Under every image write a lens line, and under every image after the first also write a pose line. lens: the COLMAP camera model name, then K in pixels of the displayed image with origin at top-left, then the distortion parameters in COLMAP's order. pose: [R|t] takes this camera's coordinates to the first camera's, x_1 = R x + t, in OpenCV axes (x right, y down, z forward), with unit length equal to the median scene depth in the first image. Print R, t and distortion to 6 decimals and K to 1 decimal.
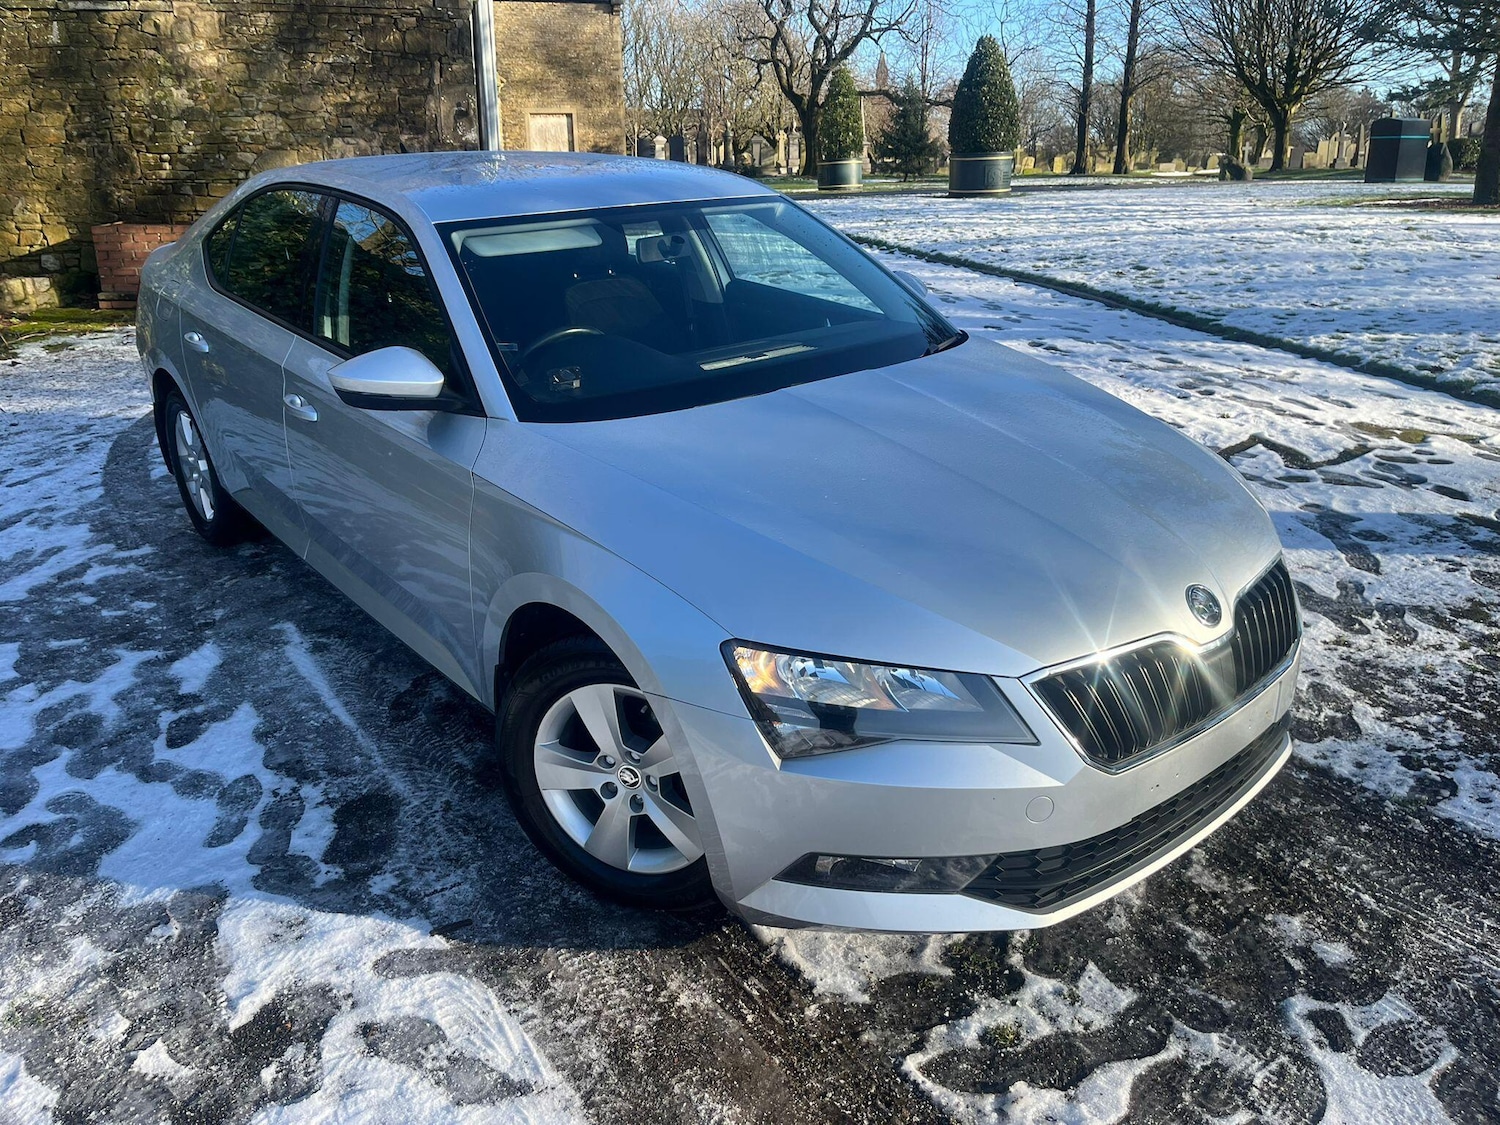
lens RADIAL K [[1135.5, 0, 741.3], [0, 1135.5, 551.4], [0, 0, 1]] dist [0.077578, -0.111107]
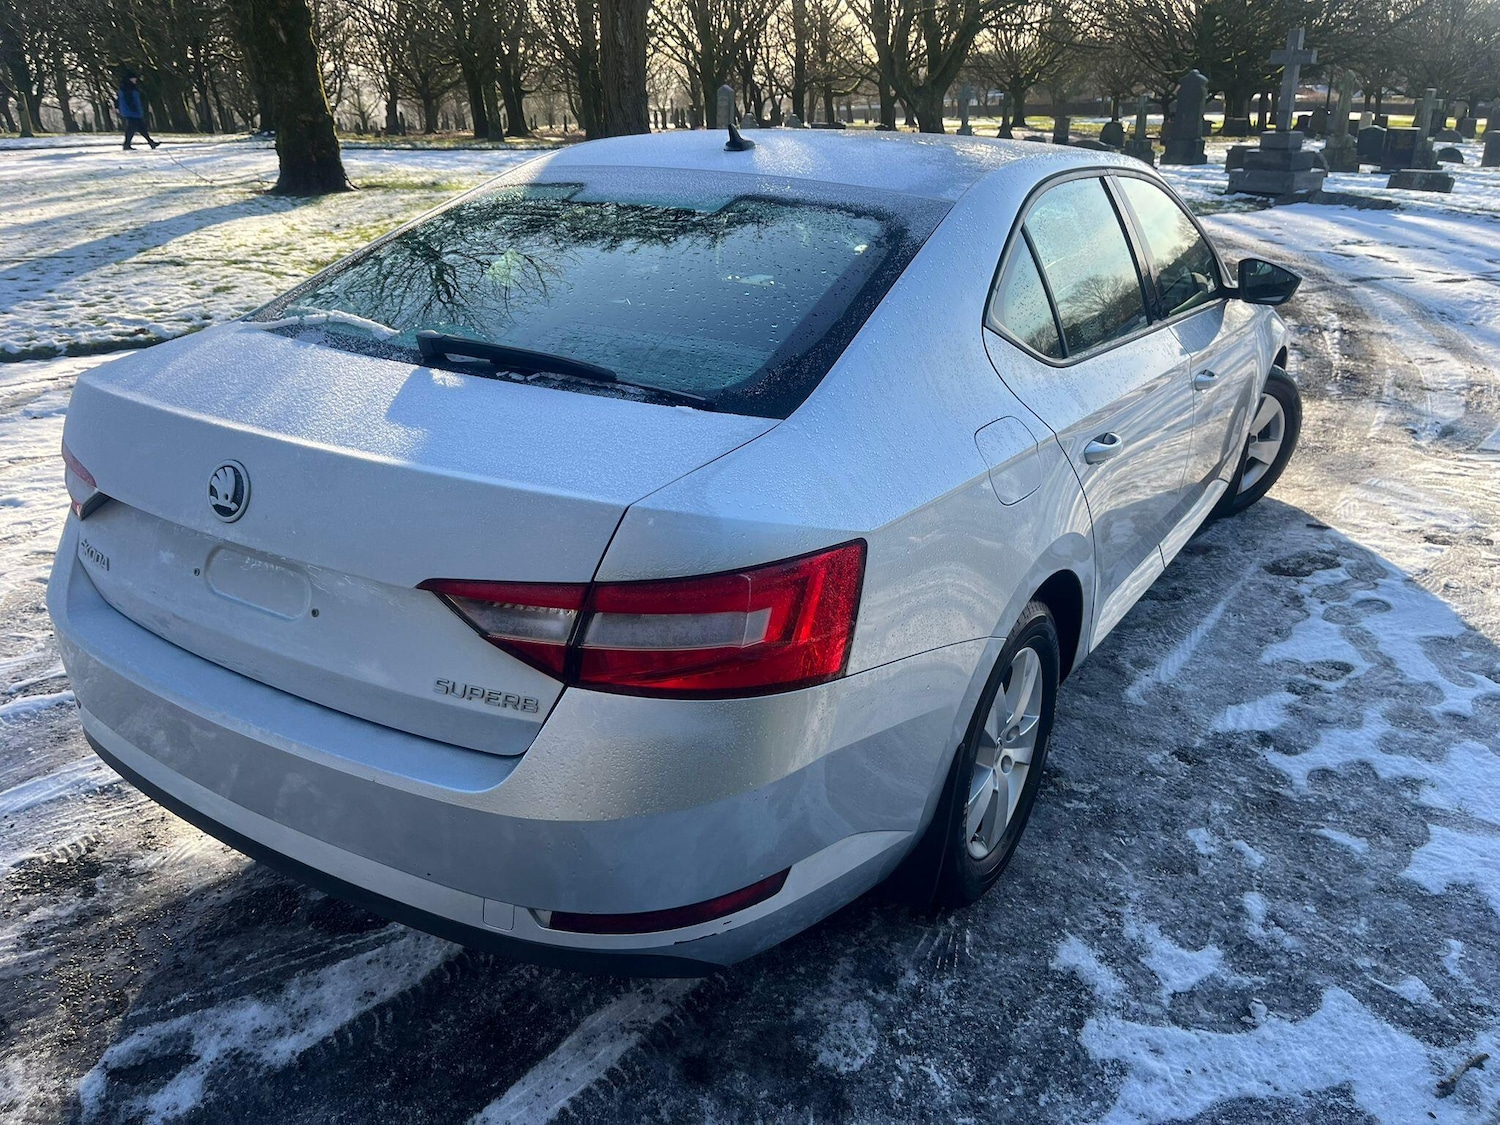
lens RADIAL K [[1135.5, 0, 752.1], [0, 1135.5, 560.2], [0, 0, 1]] dist [0.084166, -0.121798]
pose [[-0.329633, -0.352300, 0.875915, -1.268722], [0.330029, 0.826239, 0.456520, -0.620046], [-0.884547, 0.439561, -0.156086, 1.681168]]
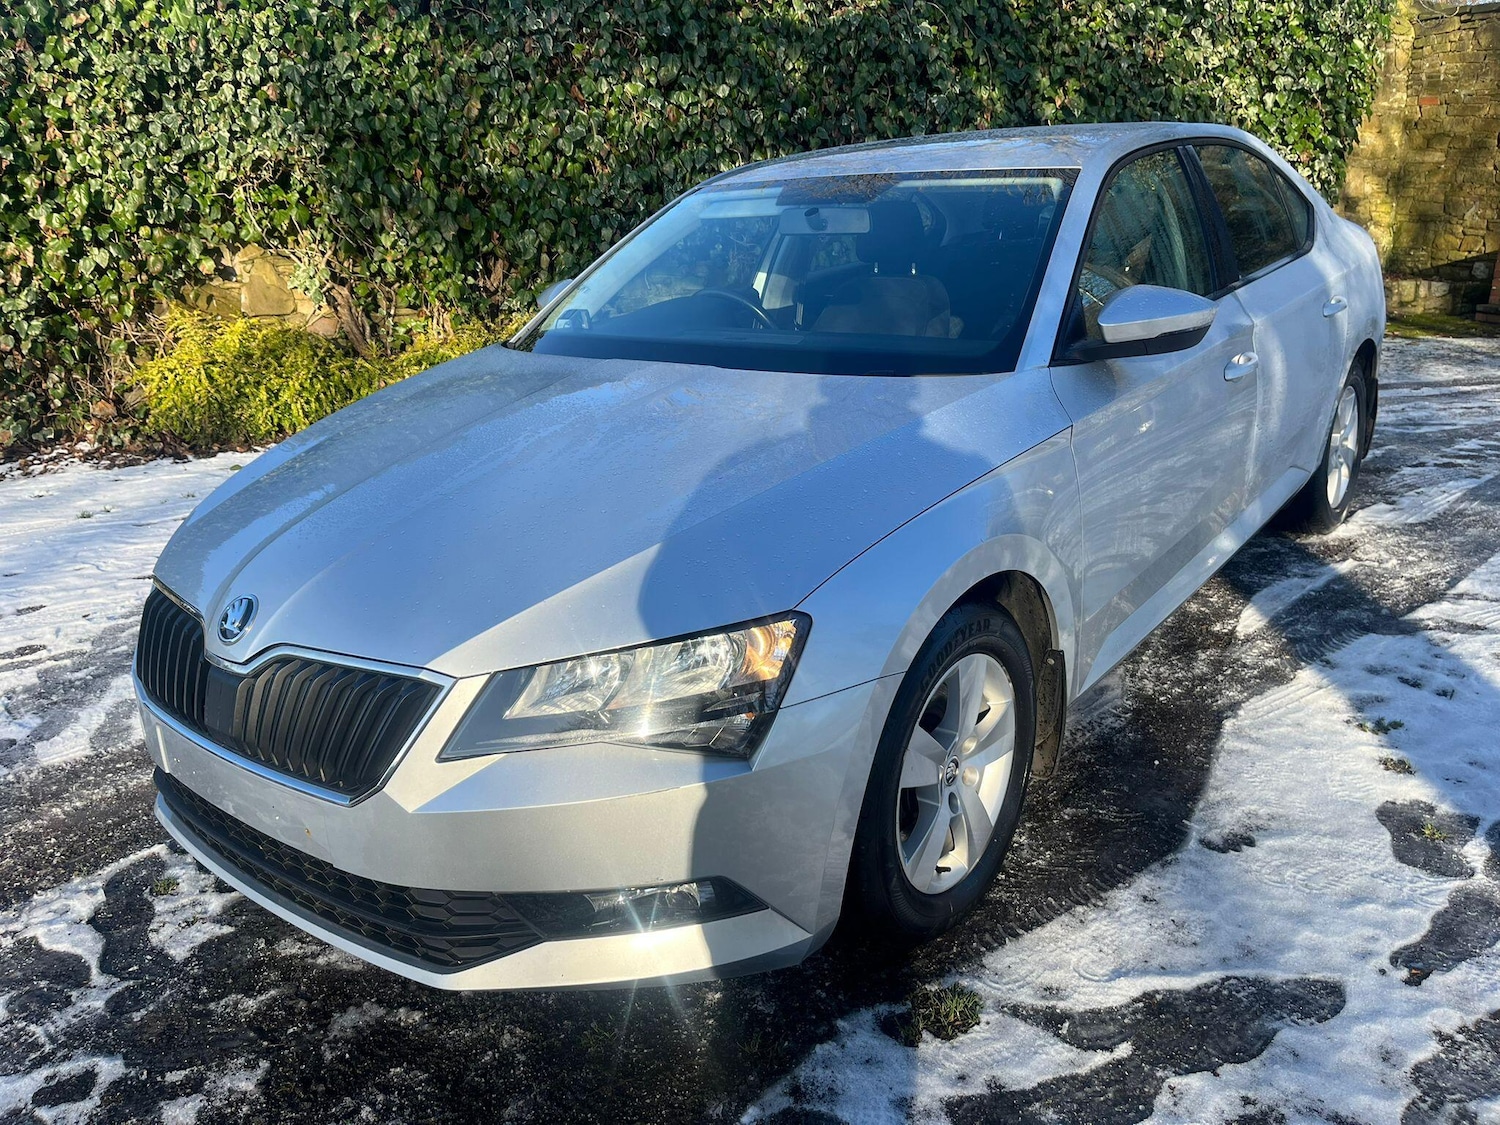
lens RADIAL K [[1135.5, 0, 741.1], [0, 1135.5, 557.0], [0, 0, 1]] dist [0.077578, -0.111107]
pose [[0.199296, 0.304721, -0.931357, 0.910983], [-0.314031, 0.920160, 0.233860, -0.223422], [0.928259, 0.245868, 0.279076, 0.794840]]
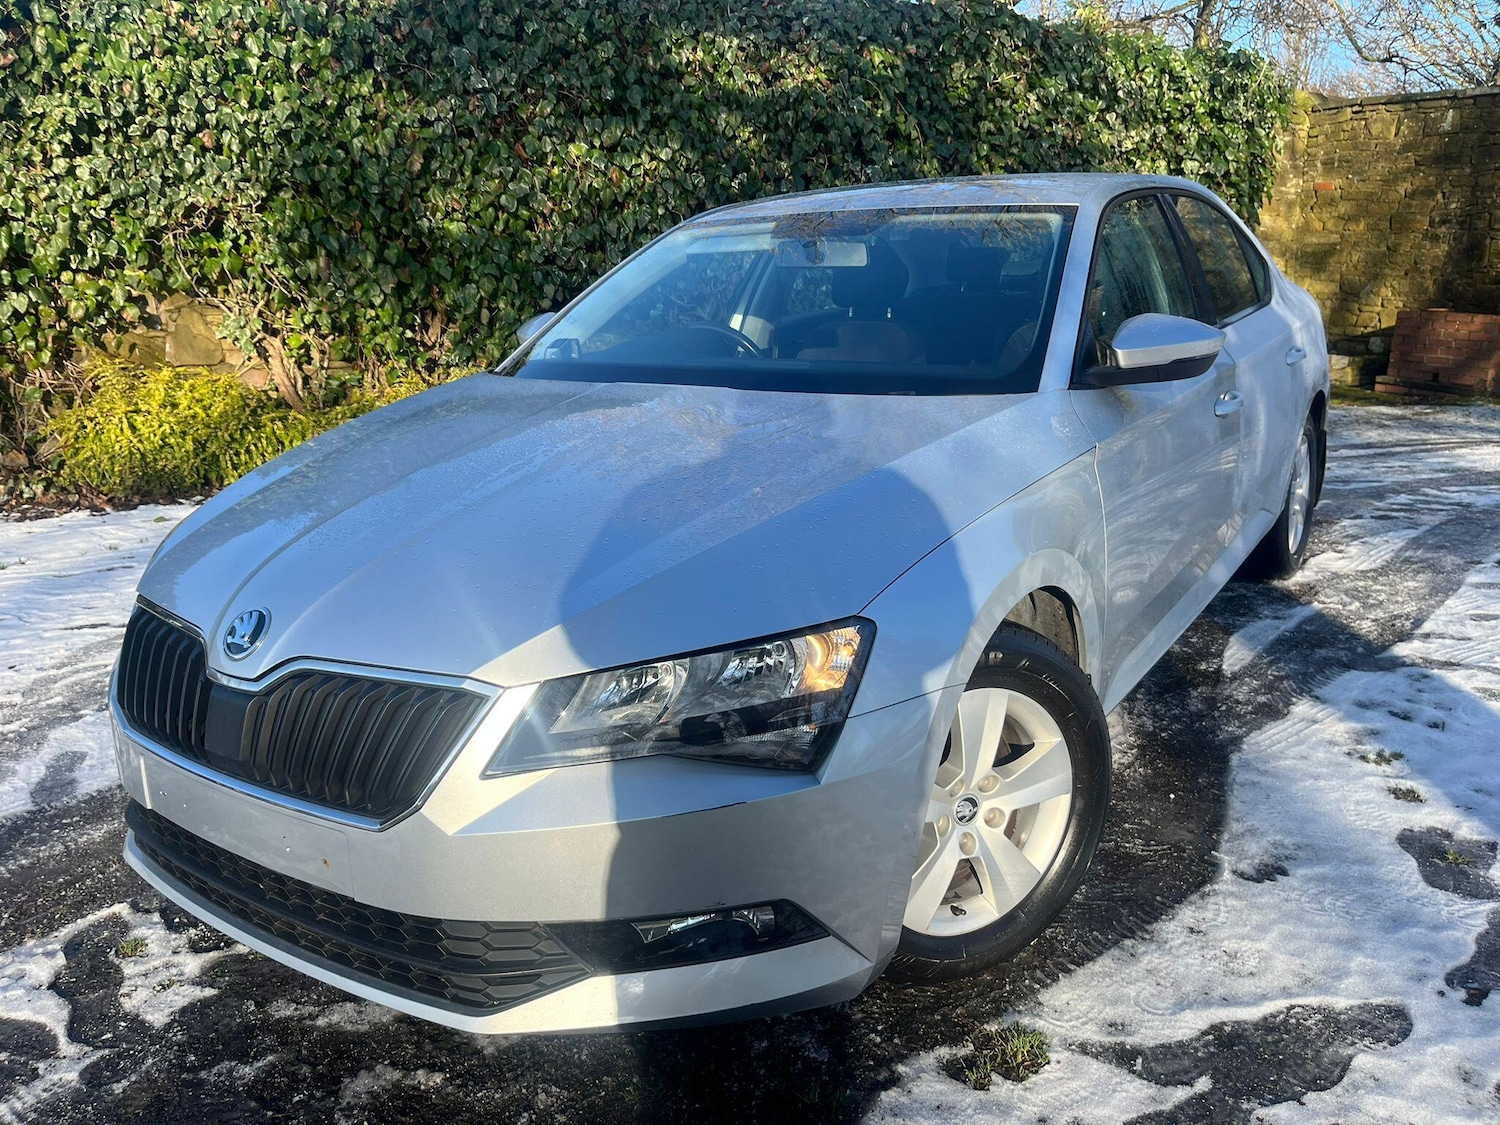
lens RADIAL K [[1135.5, 0, 744.1], [0, 1135.5, 550.8], [0, 0, 1]] dist [0.084166, -0.121798]
pose [[0.276280, 0.240870, -0.930404, 0.876946], [-0.328235, 0.933523, 0.144209, -0.164664], [0.903289, 0.265549, 0.336976, 0.740413]]
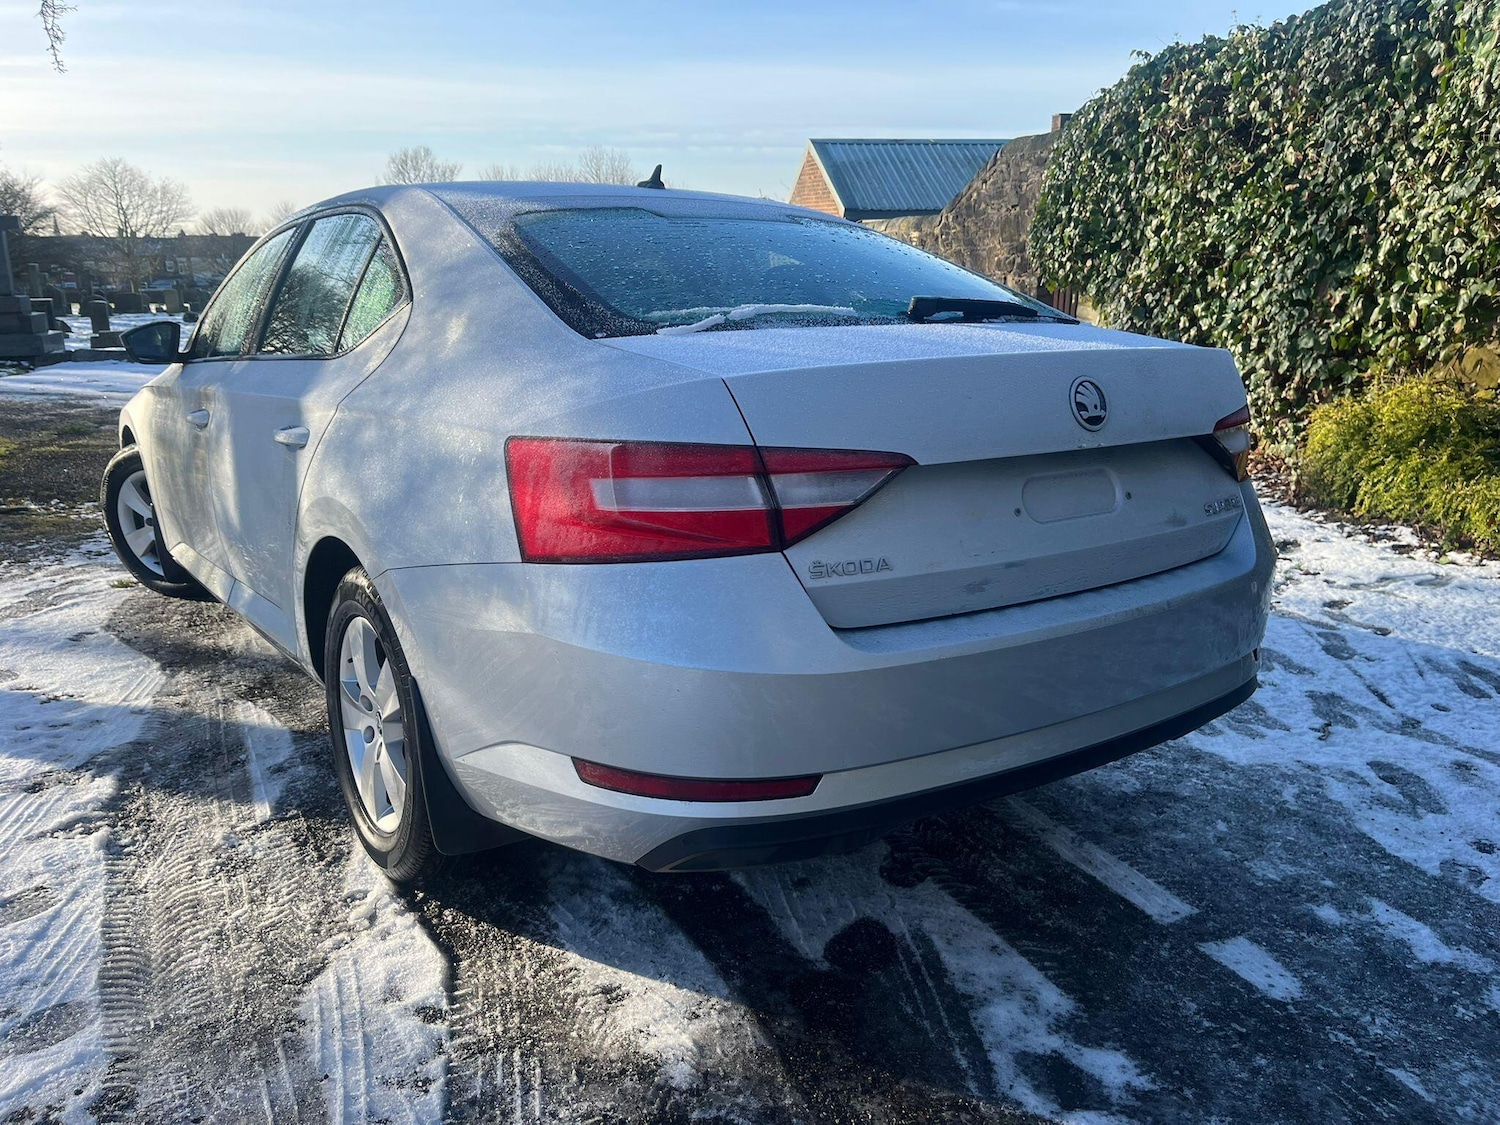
lens RADIAL K [[1135.5, 0, 745.7], [0, 1135.5, 558.1], [0, 0, 1]] dist [0.084166, -0.121798]
pose [[-0.995910, -0.007623, 0.090032, -0.575020], [0.044235, 0.827720, 0.559395, -0.757175], [-0.078785, 0.561090, -0.823997, 2.355607]]
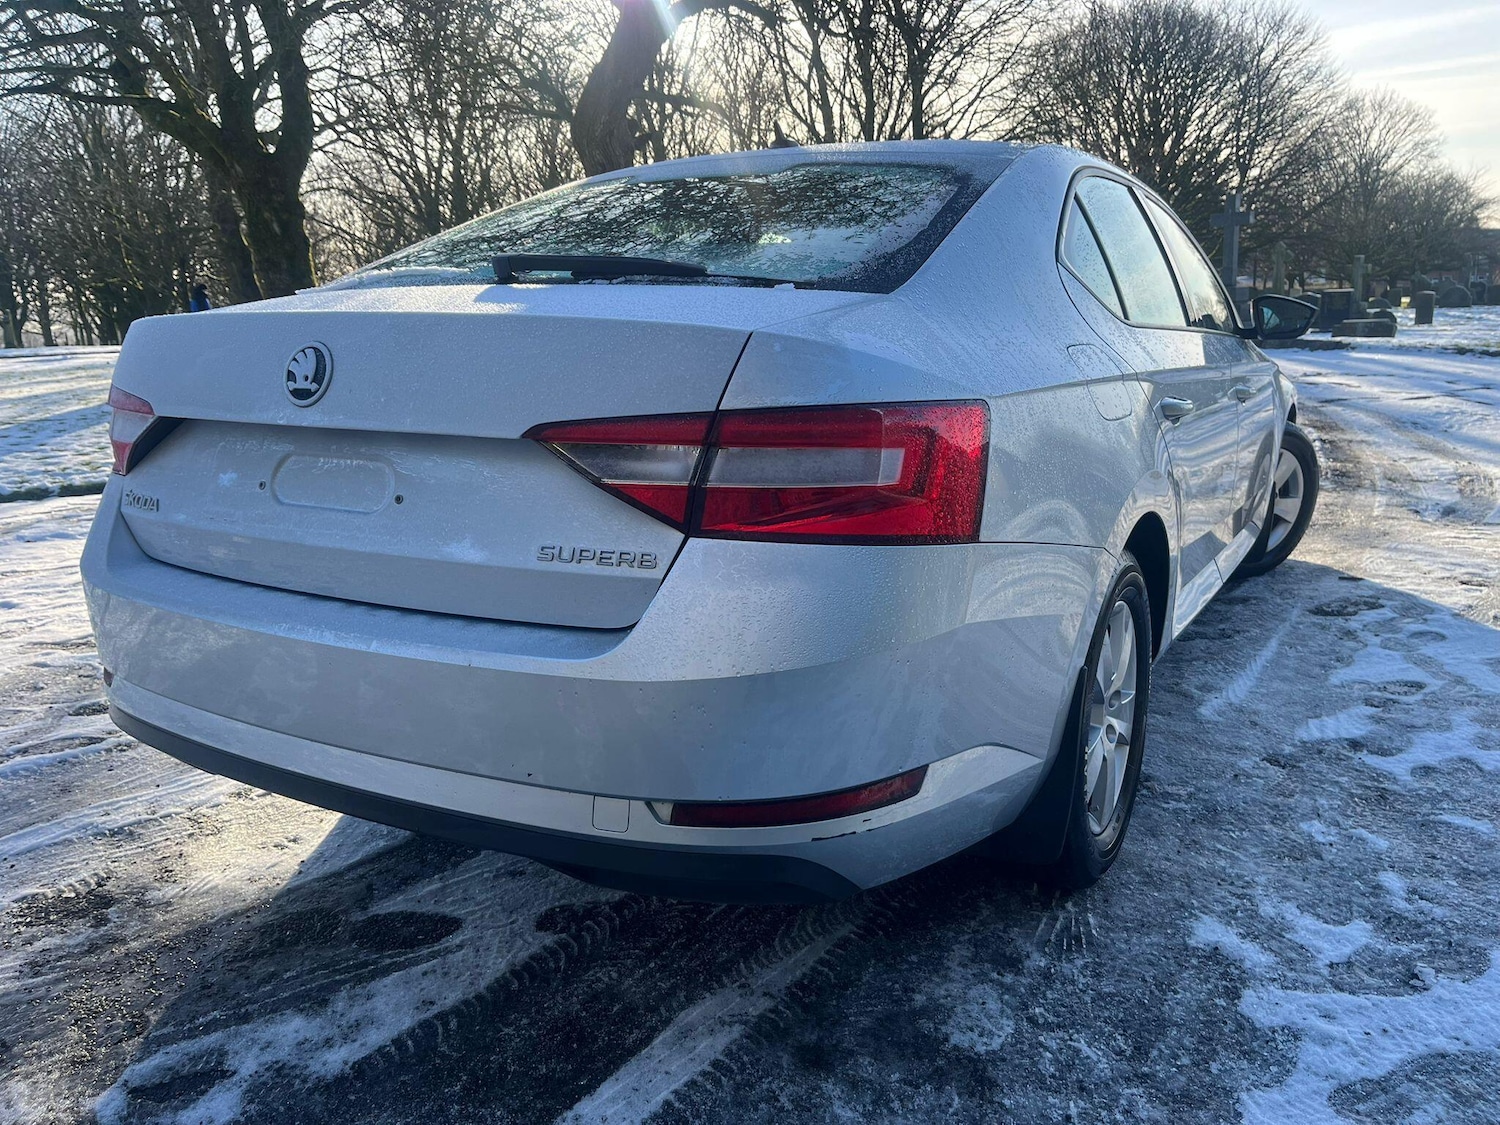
lens RADIAL K [[1135.5, 0, 752.8], [0, 1135.5, 555.2], [0, 0, 1]] dist [0.084166, -0.121798]
pose [[-0.362366, -0.186263, 0.913234, -1.249661], [0.355277, 0.878246, 0.320099, -0.502595], [-0.861667, 0.440444, -0.252071, 1.794987]]
